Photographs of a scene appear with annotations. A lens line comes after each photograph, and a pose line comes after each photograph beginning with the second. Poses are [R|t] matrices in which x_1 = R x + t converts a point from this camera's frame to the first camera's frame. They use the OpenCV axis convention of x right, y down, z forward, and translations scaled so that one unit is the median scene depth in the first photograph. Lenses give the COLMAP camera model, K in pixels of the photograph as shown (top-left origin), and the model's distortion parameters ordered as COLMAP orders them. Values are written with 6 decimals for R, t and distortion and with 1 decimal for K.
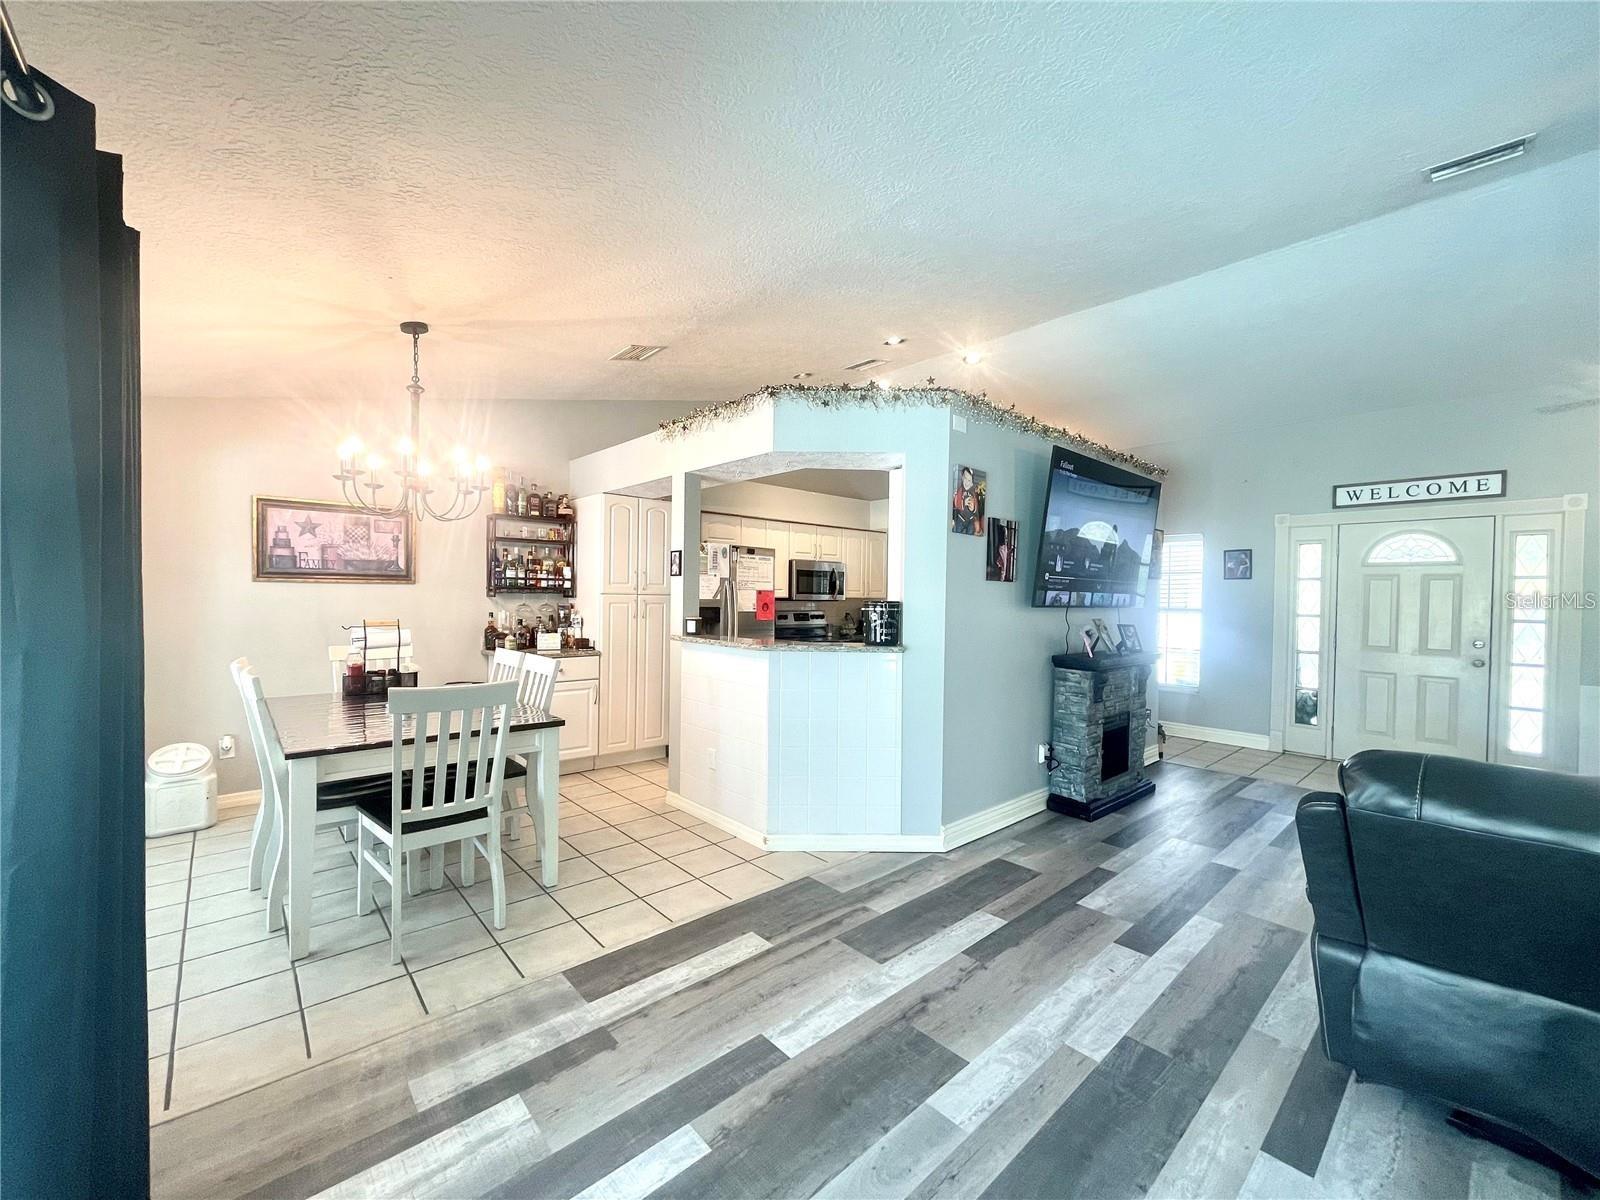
lens RADIAL K [[646.6, 0, 801.5], [0, 646.6, 606.7], [0, 0, 1]] dist [-0.001656, -0.000090]
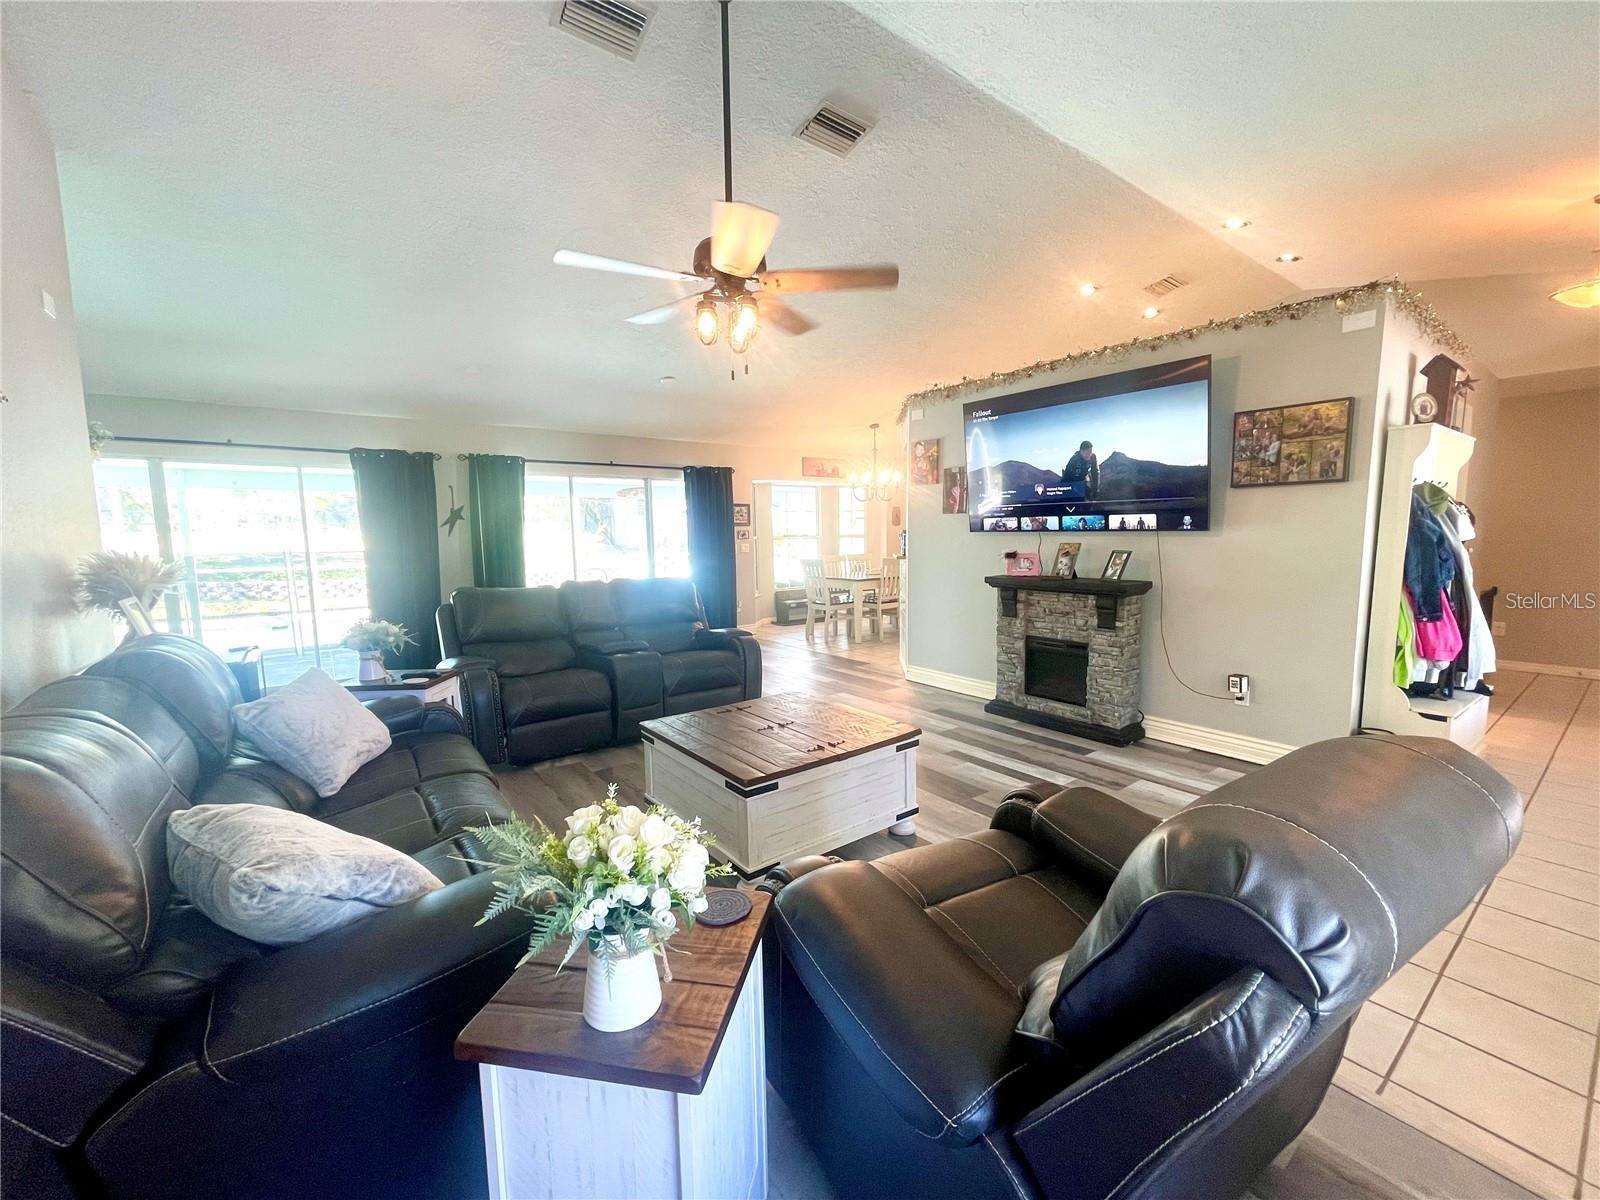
lens RADIAL K [[646.6, 0, 801.5], [0, 646.6, 606.7], [0, 0, 1]] dist [-0.001656, -0.000090]
pose [[-0.088298, 0.103132, -0.990741, 1.944253], [-0.000826, 0.994618, 0.103609, 0.017964], [0.996094, 0.009967, -0.087738, 0.900794]]
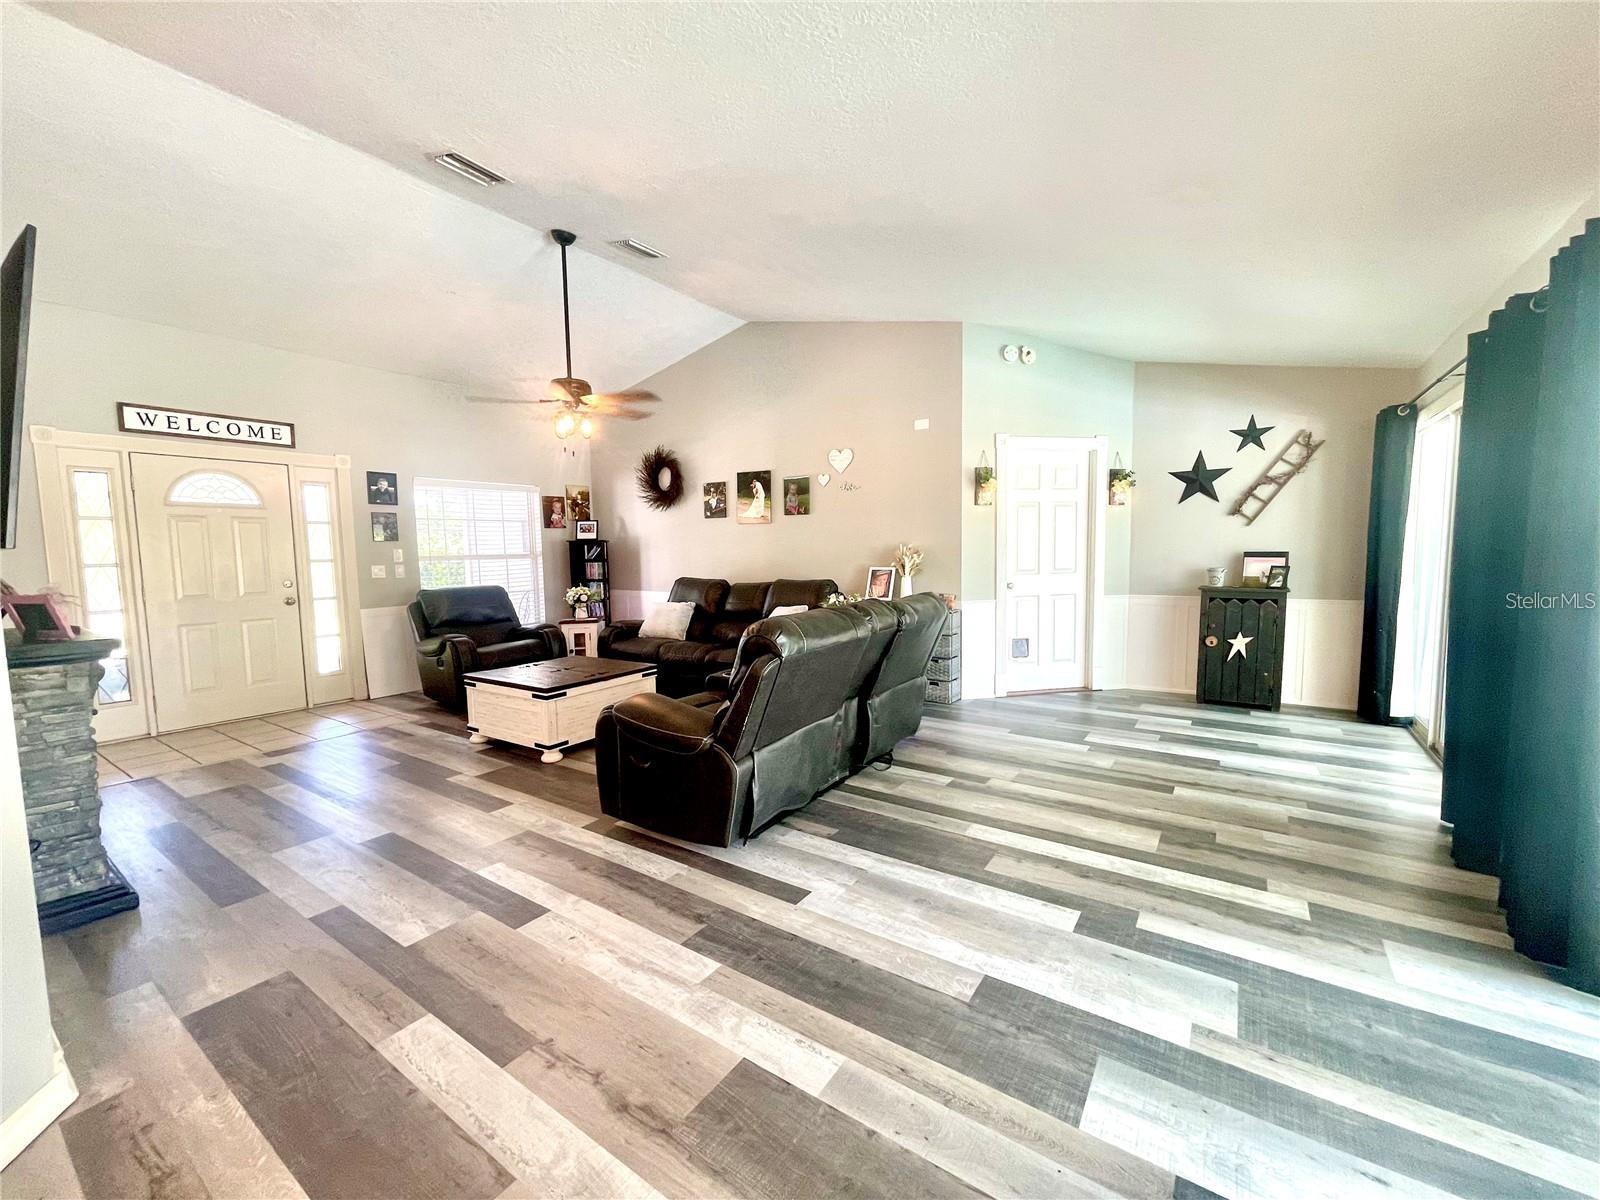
lens RADIAL K [[646.6, 0, 801.5], [0, 646.6, 606.7], [0, 0, 1]] dist [-0.001656, -0.000090]
pose [[-0.239143, -0.094549, 0.966370, -0.299427], [0.030429, 0.994029, 0.104786, 0.013399], [-0.970507, 0.054464, -0.234838, 0.618953]]
